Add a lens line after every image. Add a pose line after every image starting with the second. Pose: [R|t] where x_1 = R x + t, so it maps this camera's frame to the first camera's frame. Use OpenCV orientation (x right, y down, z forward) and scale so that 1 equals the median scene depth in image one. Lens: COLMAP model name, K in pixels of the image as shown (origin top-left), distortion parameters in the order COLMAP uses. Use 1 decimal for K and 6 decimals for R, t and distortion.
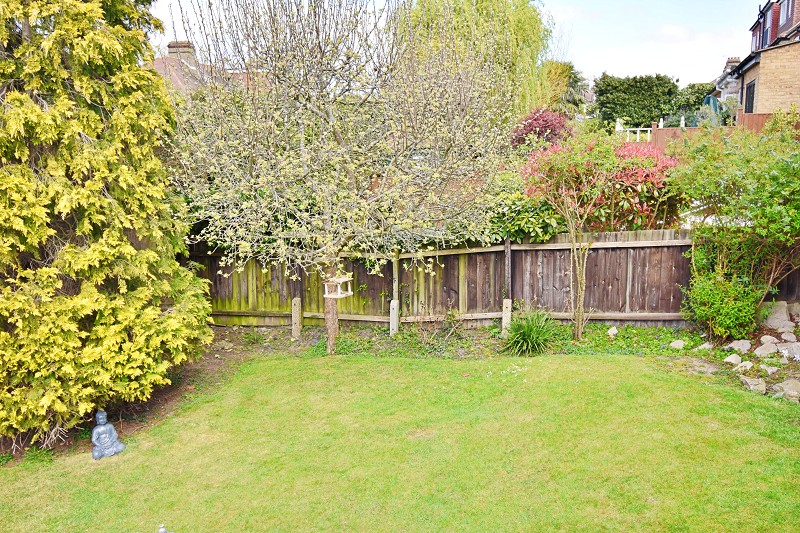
lens RADIAL K [[664.6, 0, 398.4], [0, 664.6, 273.2], [0, 0, 1]] dist [-0.008067, -0.007670]
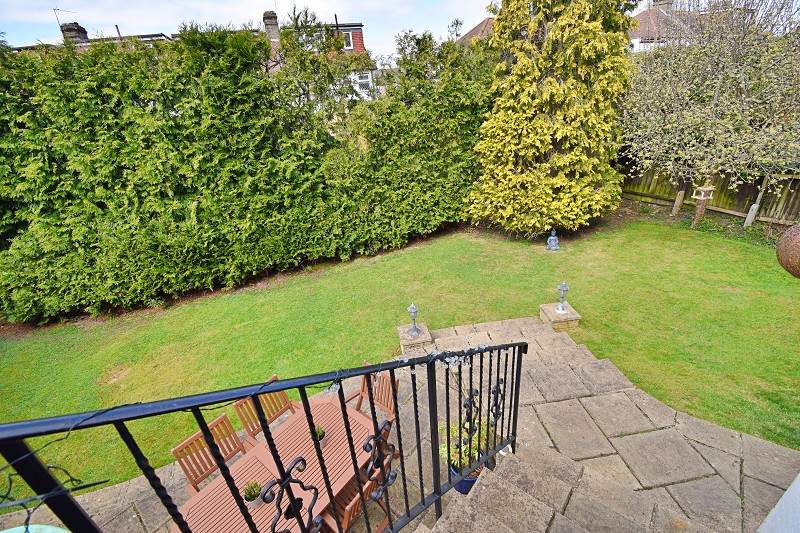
lens RADIAL K [[350.6, 0, 402.1], [0, 350.6, 269.0], [0, 0, 1]] dist [0.003719, -0.014150]
pose [[0.649610, 0.315576, -0.691678, 0.089593], [-0.078537, 0.932770, 0.351814, -0.052002], [0.756200, -0.174219, 0.630721, -0.180692]]
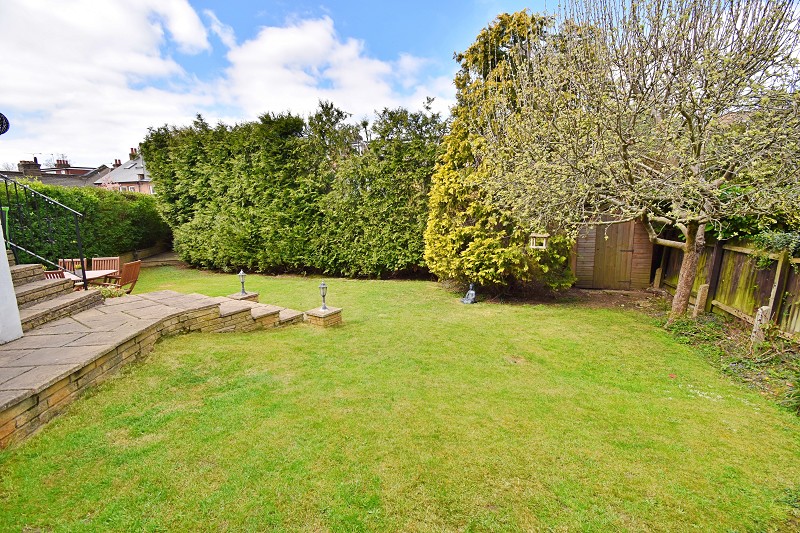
lens RADIAL K [[350.6, 0, 402.2], [0, 350.6, 268.5], [0, 0, 1]] dist [0.003719, -0.014150]
pose [[0.013569, 0.195565, -0.980597, 0.643376], [-0.182453, 0.964707, 0.189871, -0.011102], [0.983121, 0.176336, 0.048772, 0.721277]]
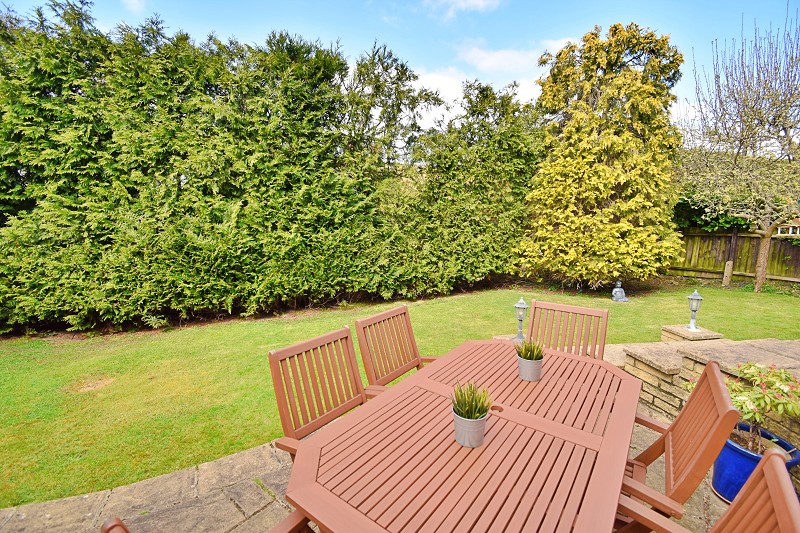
lens RADIAL K [[350.6, 0, 399.2], [0, 350.6, 271.1], [0, 0, 1]] dist [0.003719, -0.014150]
pose [[0.668499, 0.128364, -0.732551, -0.107989], [-0.156702, 0.987191, 0.029984, 0.255091], [0.727017, 0.094748, 0.680051, -0.259014]]
